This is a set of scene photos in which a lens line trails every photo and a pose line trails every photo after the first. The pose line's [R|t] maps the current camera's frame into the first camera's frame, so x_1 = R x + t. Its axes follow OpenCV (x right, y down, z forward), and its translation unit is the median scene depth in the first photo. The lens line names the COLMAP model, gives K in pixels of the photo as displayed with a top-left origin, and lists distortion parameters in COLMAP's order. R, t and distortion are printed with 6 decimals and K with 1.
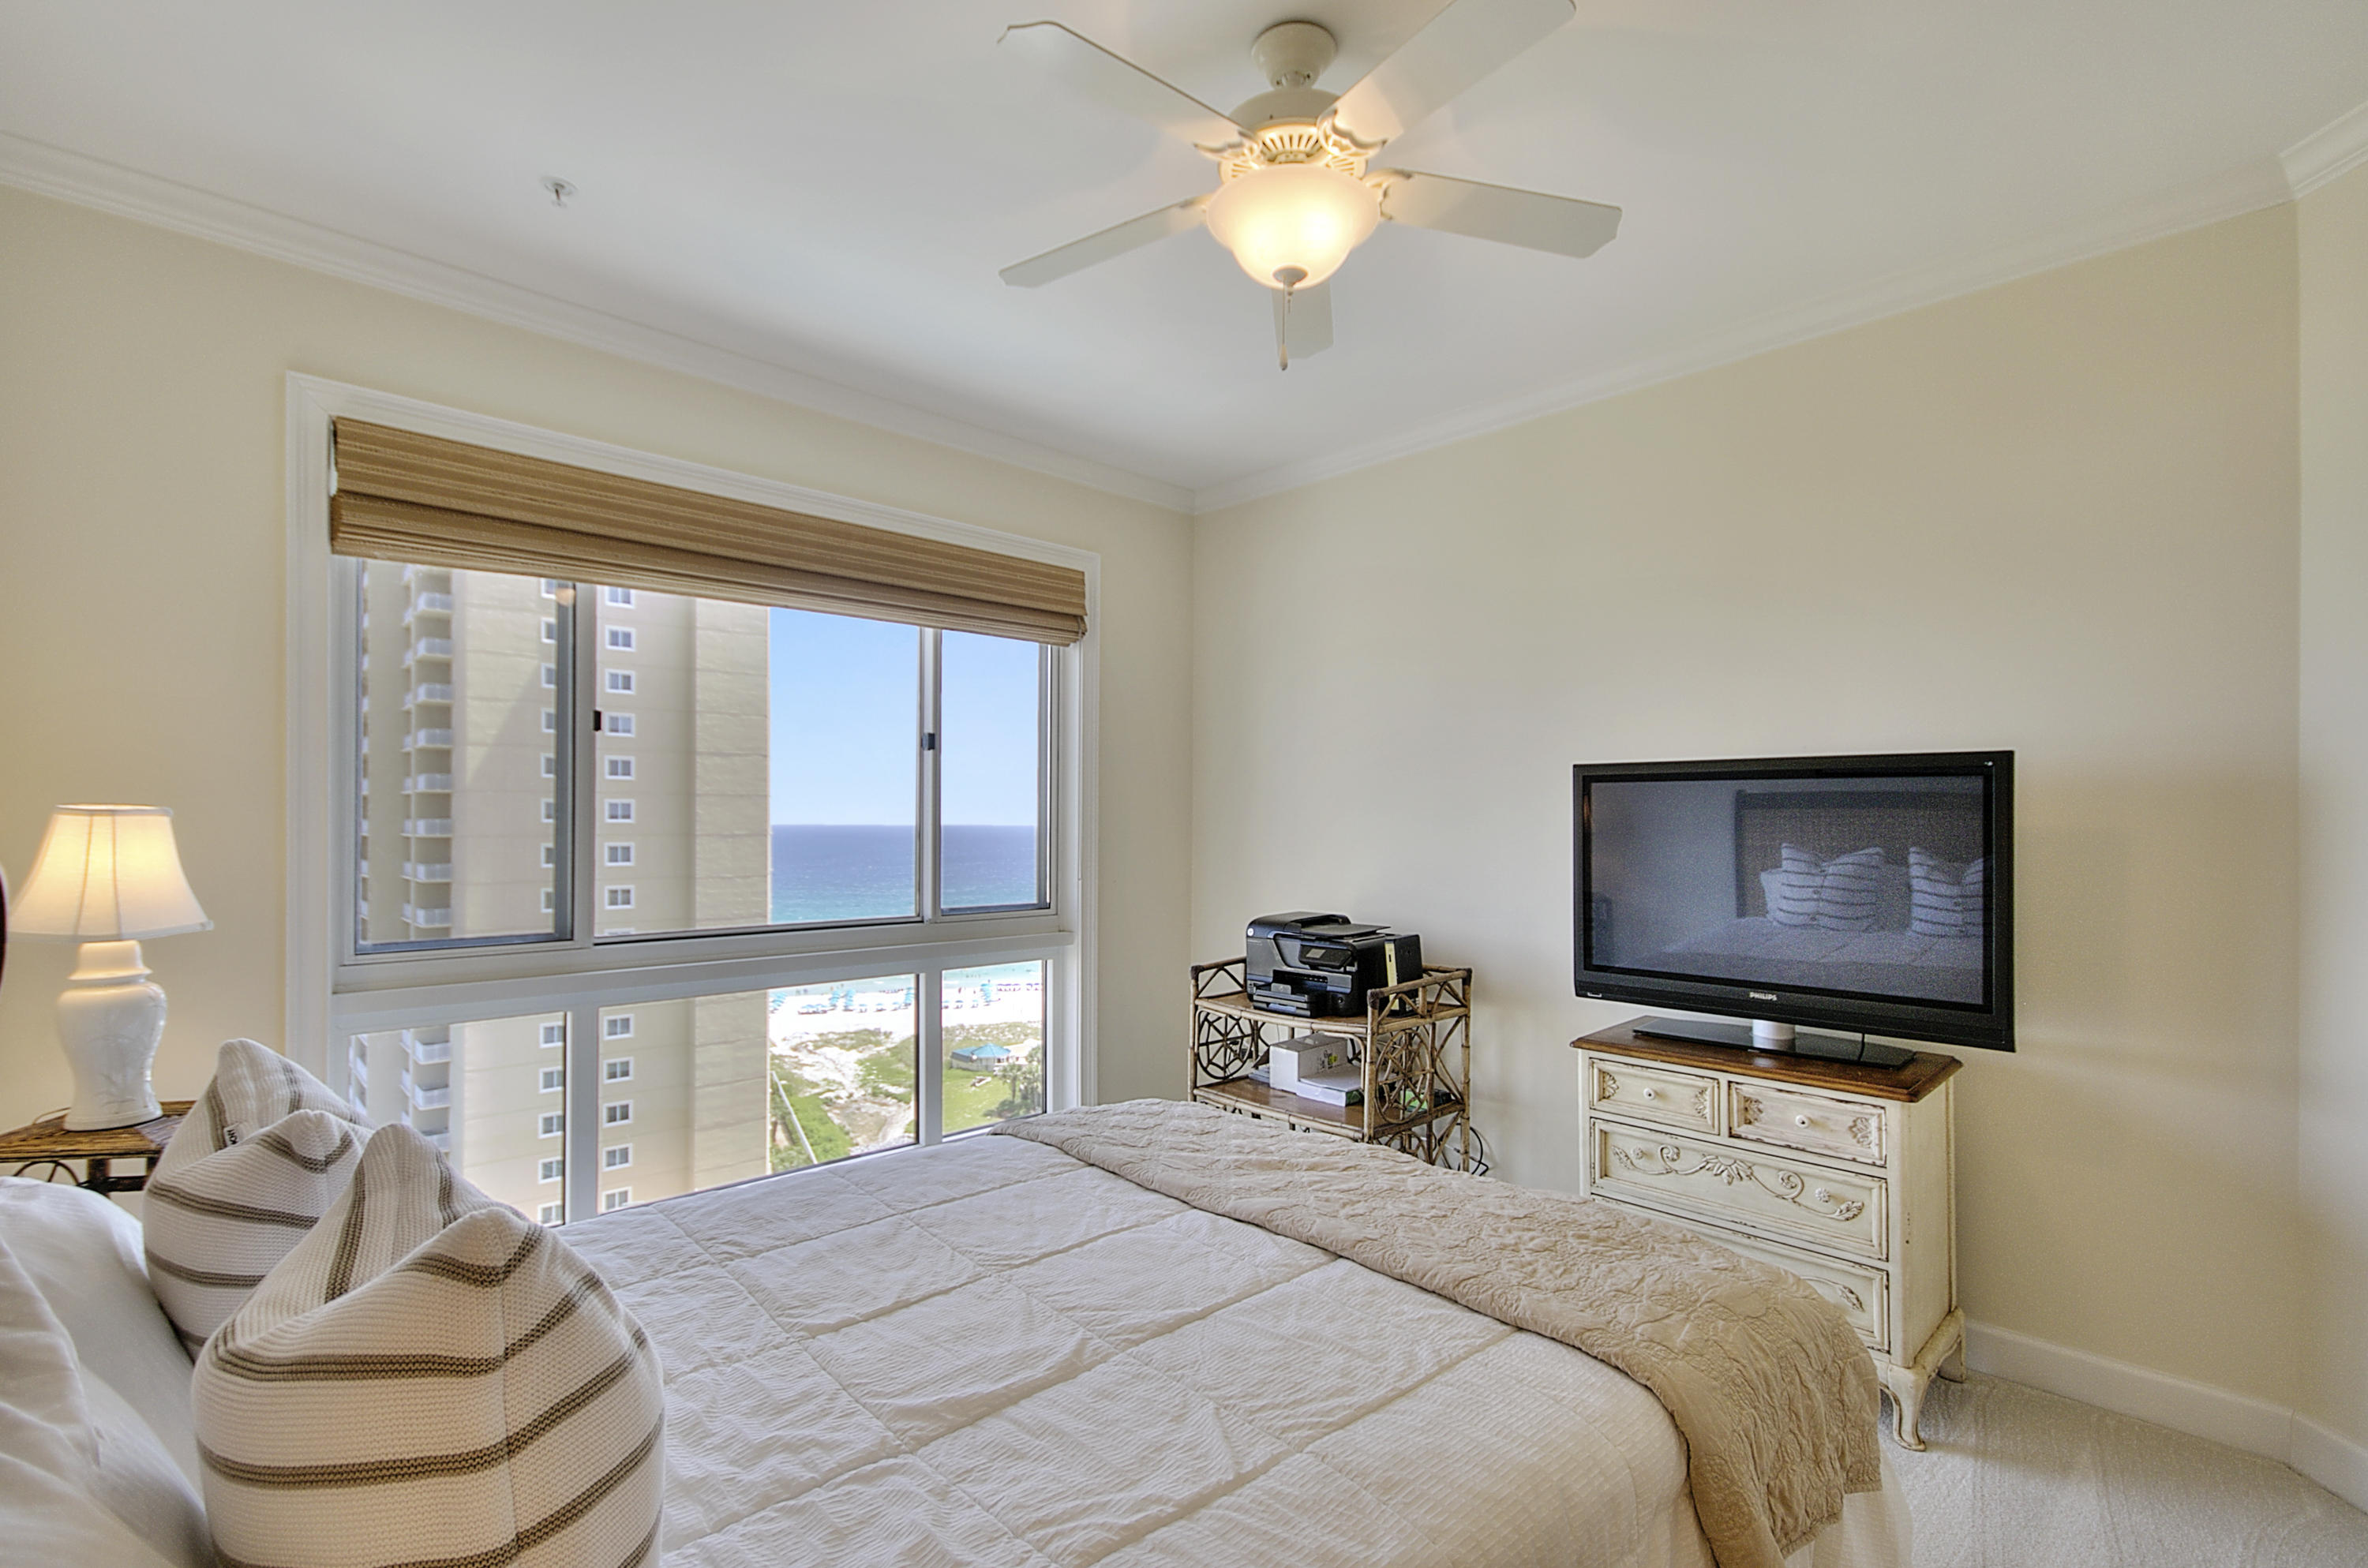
lens RADIAL K [[1112.7, 0, 1172.5], [0, 1112.7, 810.7], [0, 0, 1]] dist [0.018774, -0.007935]
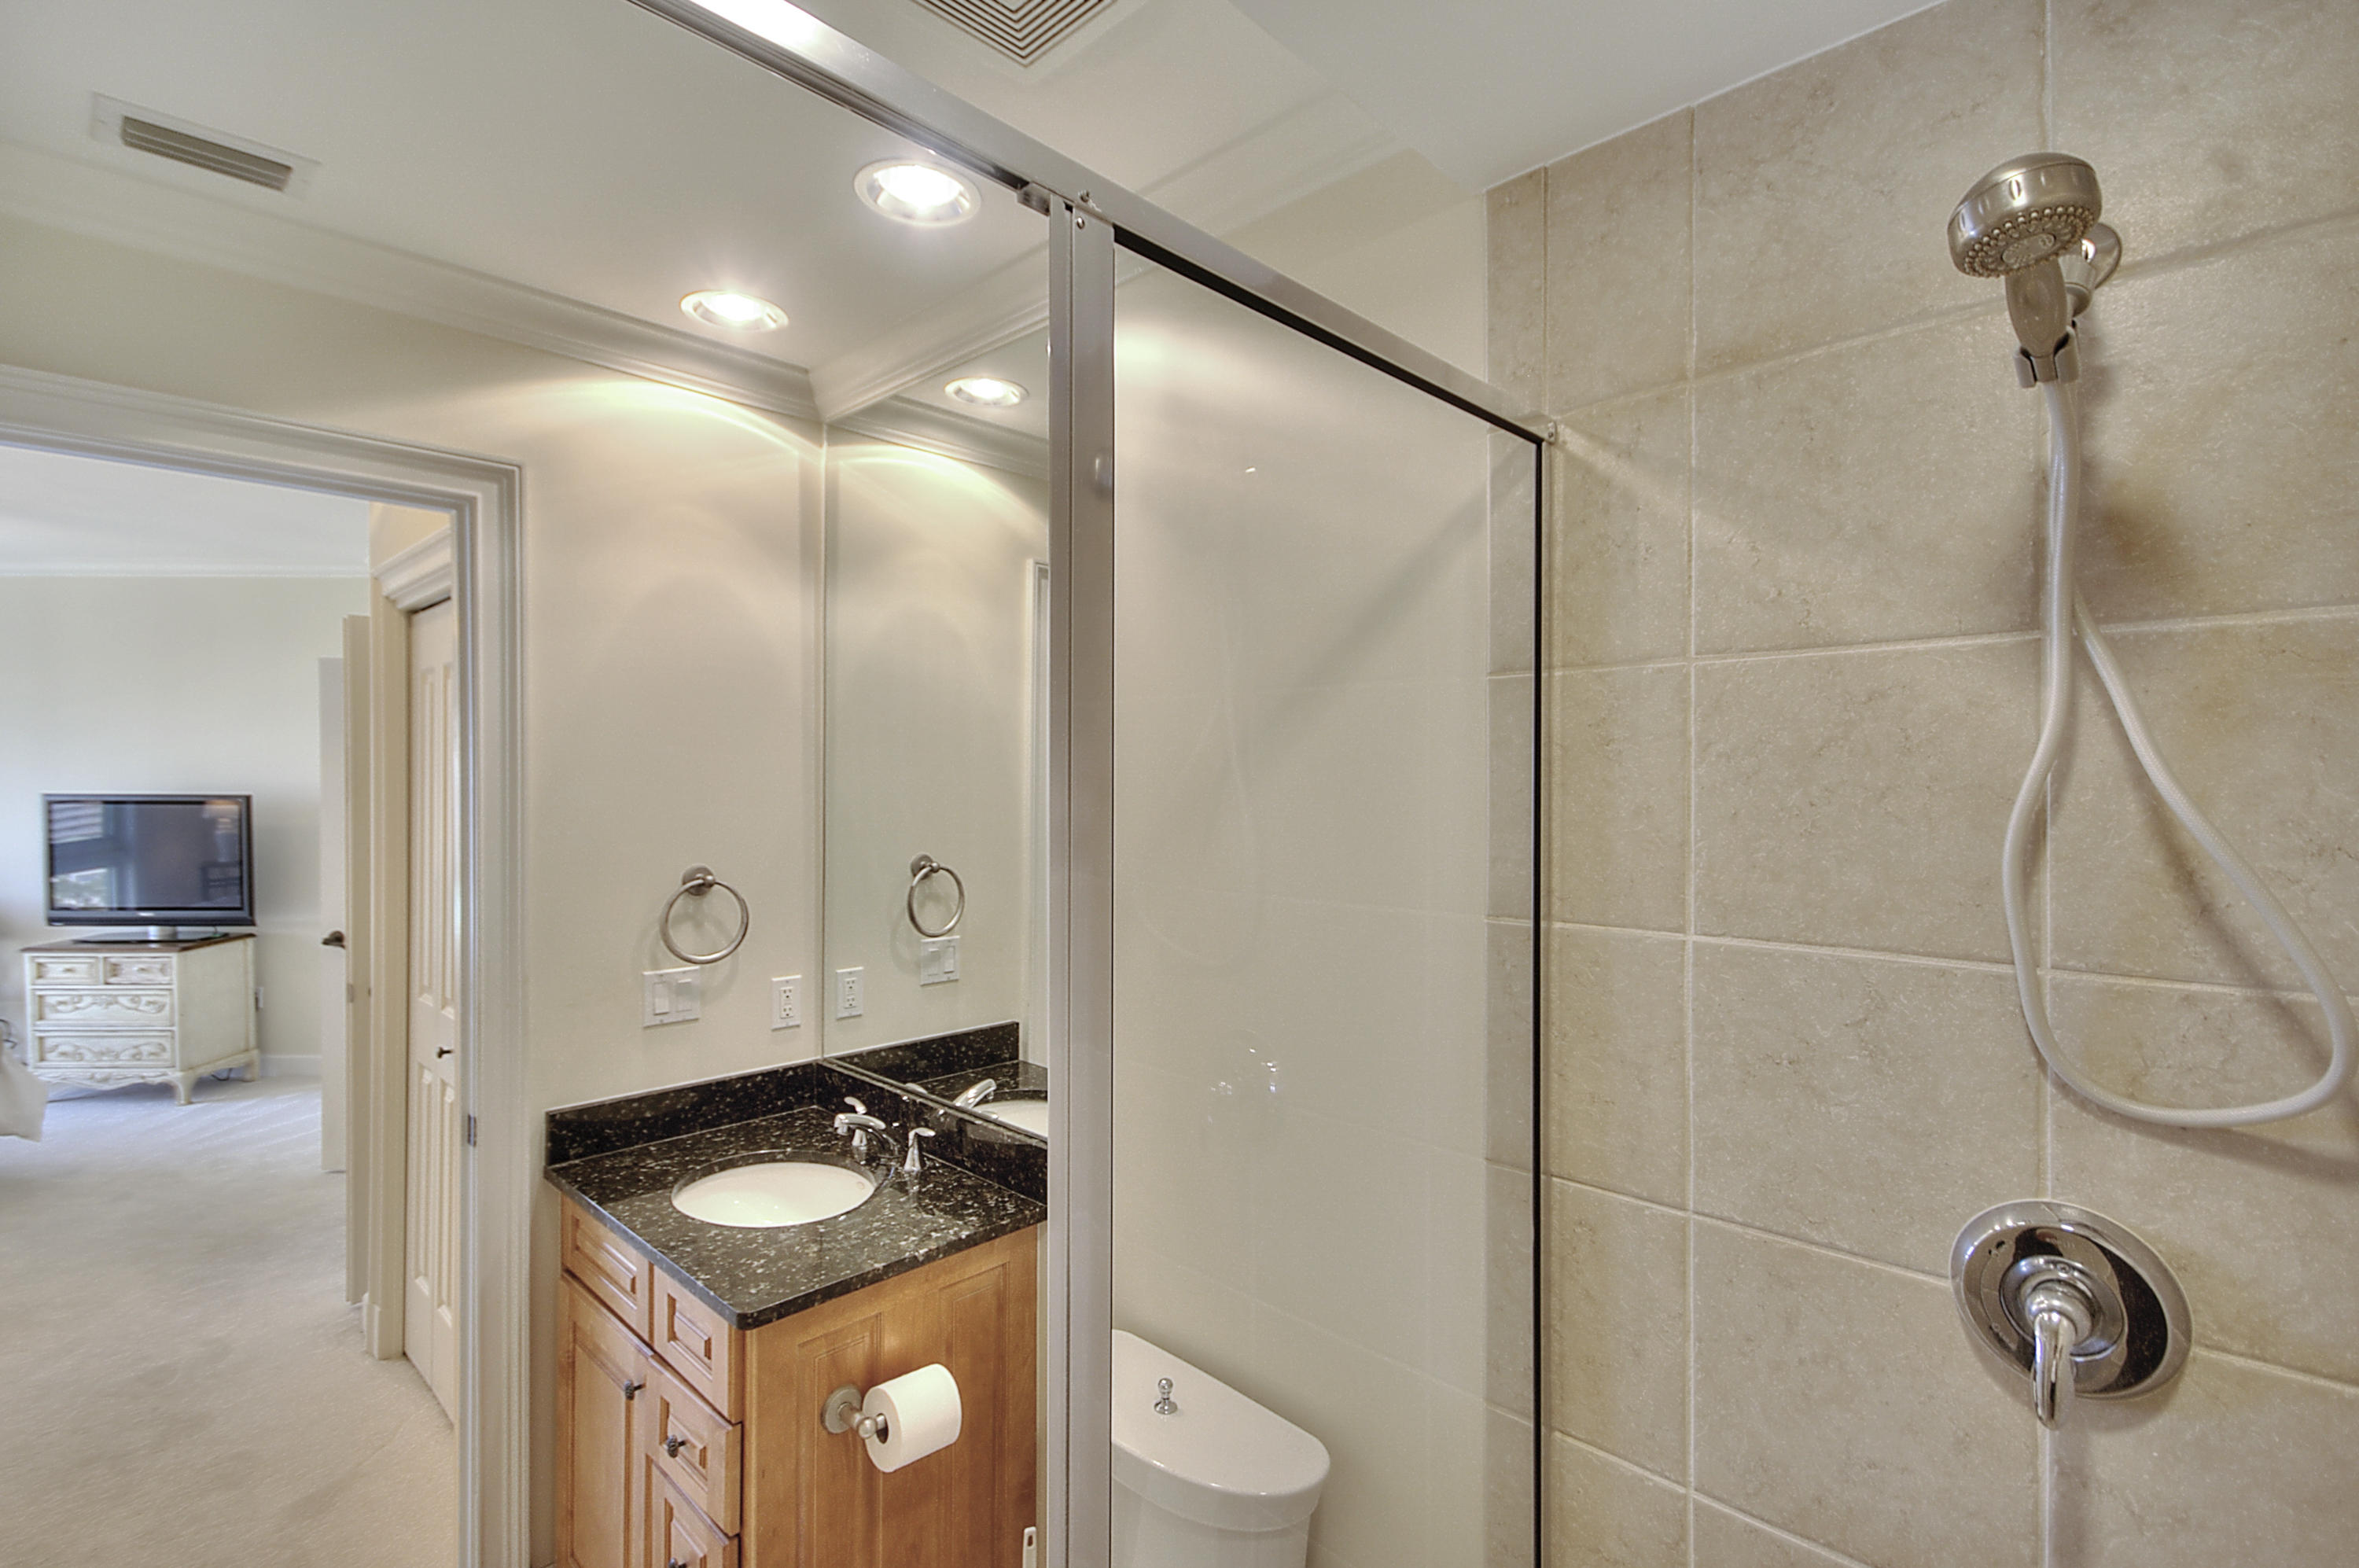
lens RADIAL K [[1108.6, 0, 1181.2], [0, 1108.6, 779.4], [0, 0, 1]] dist [0.018774, -0.007935]
pose [[0.679374, -0.004832, 0.733777, 0.312995], [-0.006104, 0.999907, 0.012236, -0.106724], [-0.733767, -0.012791, 0.679281, -1.669360]]
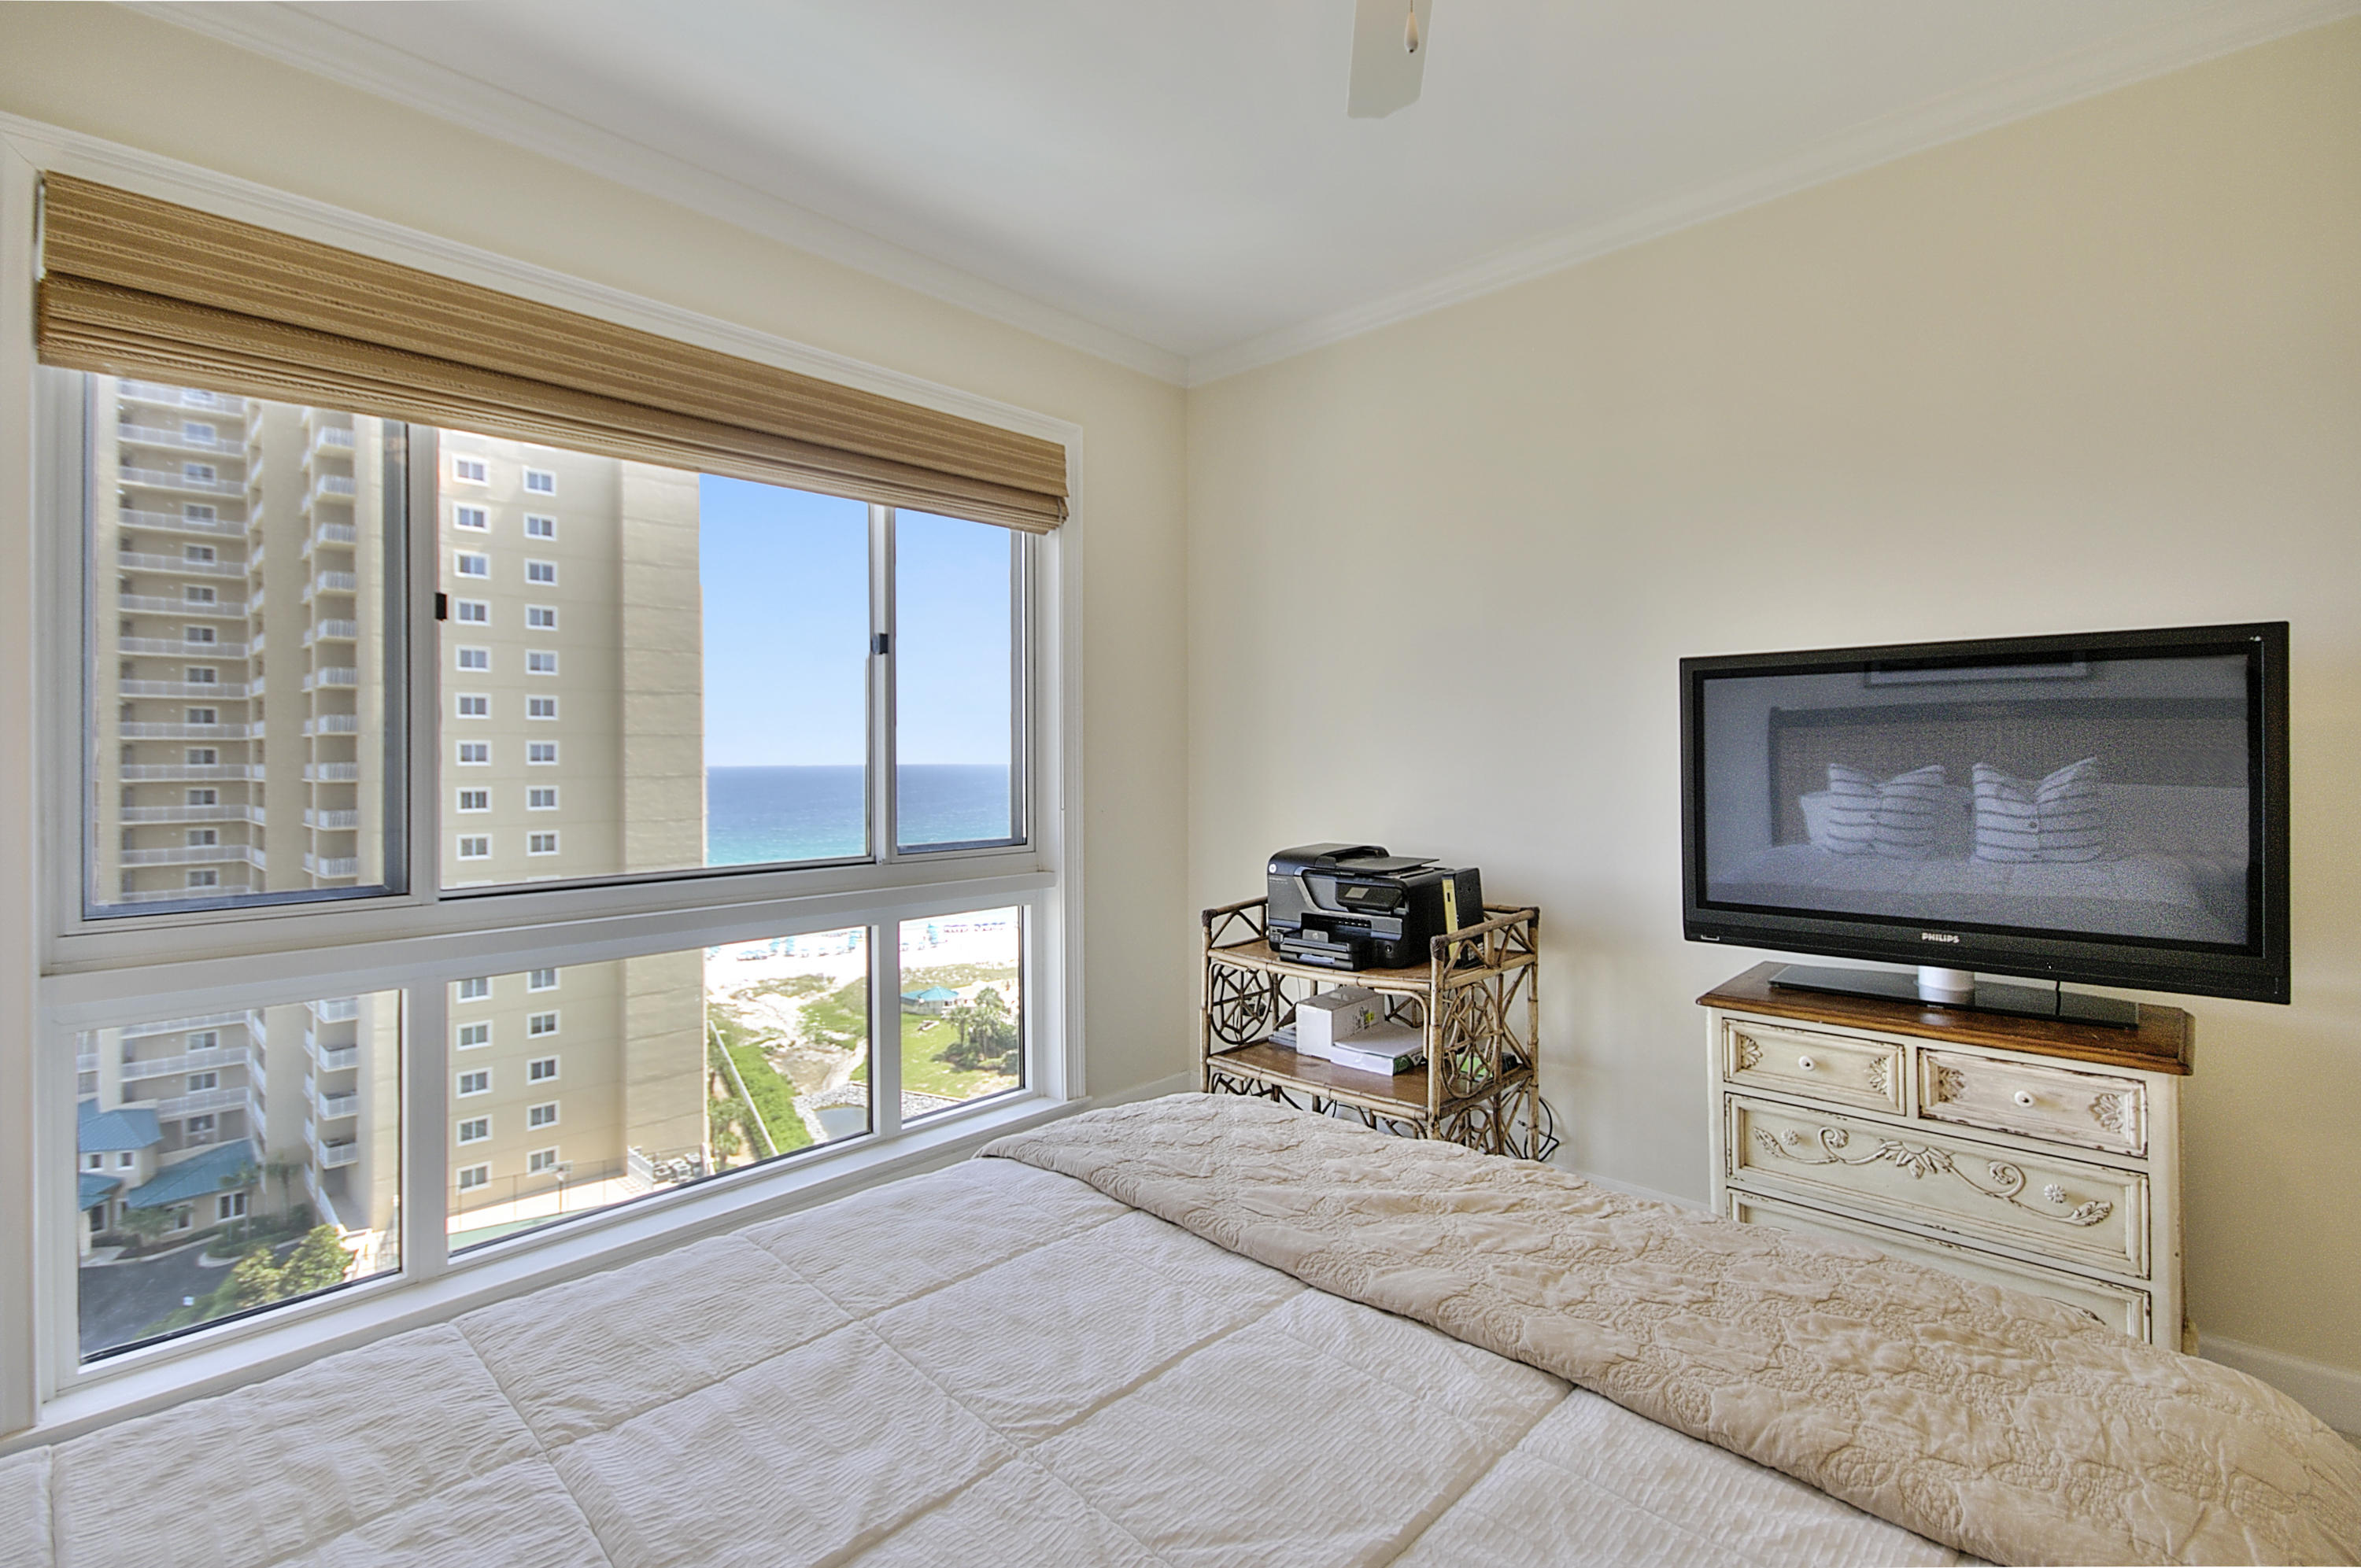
lens RADIAL K [[1109.4, 0, 1190.6], [0, 1109.4, 748.2], [0, 0, 1]] dist [0.018774, -0.007935]
pose [[0.997878, -0.009433, 0.064420, -0.060035], [0.009439, 0.999955, 0.000211, 0.023652], [-0.064419, 0.000397, 0.997923, 0.228257]]
